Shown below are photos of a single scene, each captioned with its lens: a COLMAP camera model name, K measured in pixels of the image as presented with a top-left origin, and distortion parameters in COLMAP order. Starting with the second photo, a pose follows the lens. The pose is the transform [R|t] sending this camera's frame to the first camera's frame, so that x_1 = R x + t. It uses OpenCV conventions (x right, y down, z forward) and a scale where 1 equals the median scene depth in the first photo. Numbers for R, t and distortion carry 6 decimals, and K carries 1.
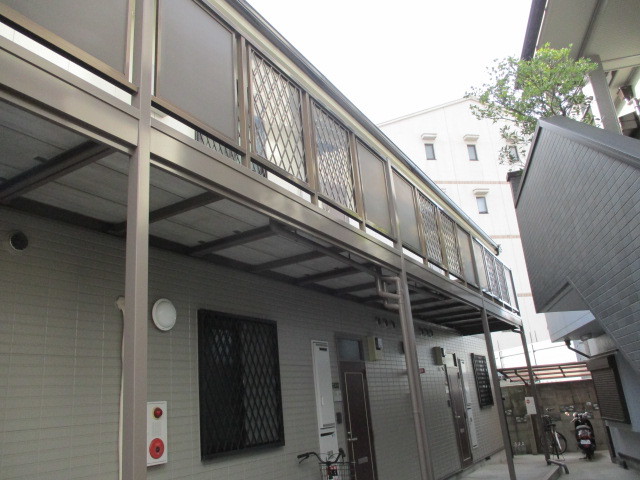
lens RADIAL K [[519.9, 0, 320.0], [0, 519.9, 240.0], [0, 0, 1]] dist [0.005054, -0.002722]
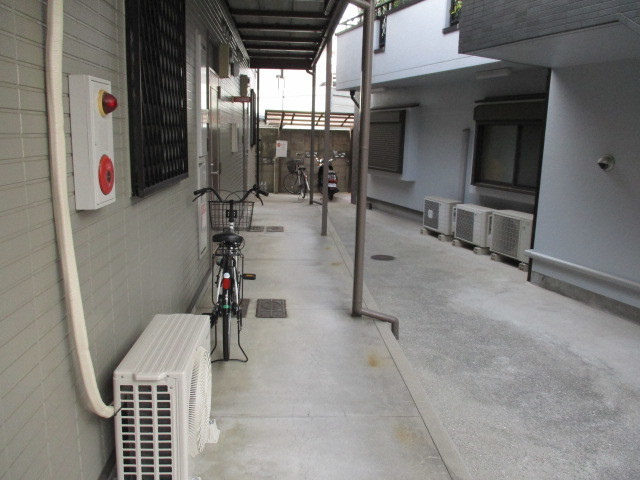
lens RADIAL K [[519.9, 0, 320.0], [0, 519.9, 240.0], [0, 0, 1]] dist [0.005054, -0.002722]
pose [[0.818180, -0.007561, 0.574913, -0.149468], [-0.265649, 0.881818, 0.389651, 0.073186], [-0.509915, -0.471530, 0.719477, 0.179835]]
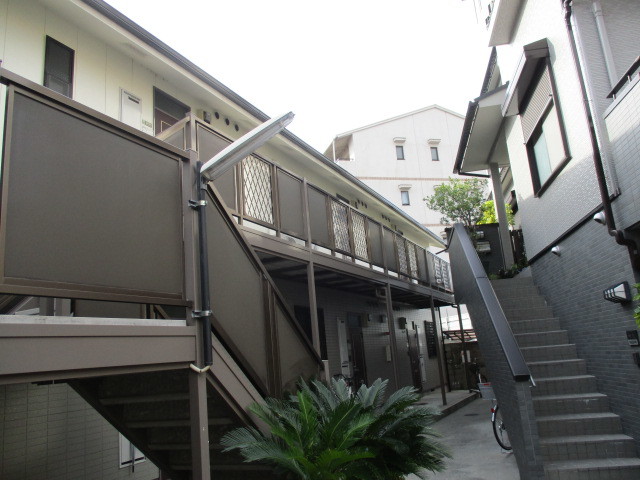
lens RADIAL K [[519.9, 0, 320.0], [0, 519.9, 240.0], [0, 0, 1]] dist [0.005054, -0.002722]
pose [[0.997509, 0.018861, 0.067975, -0.111623], [-0.023998, 0.996852, 0.075567, -0.117926], [-0.066336, -0.077010, 0.994821, -0.439379]]
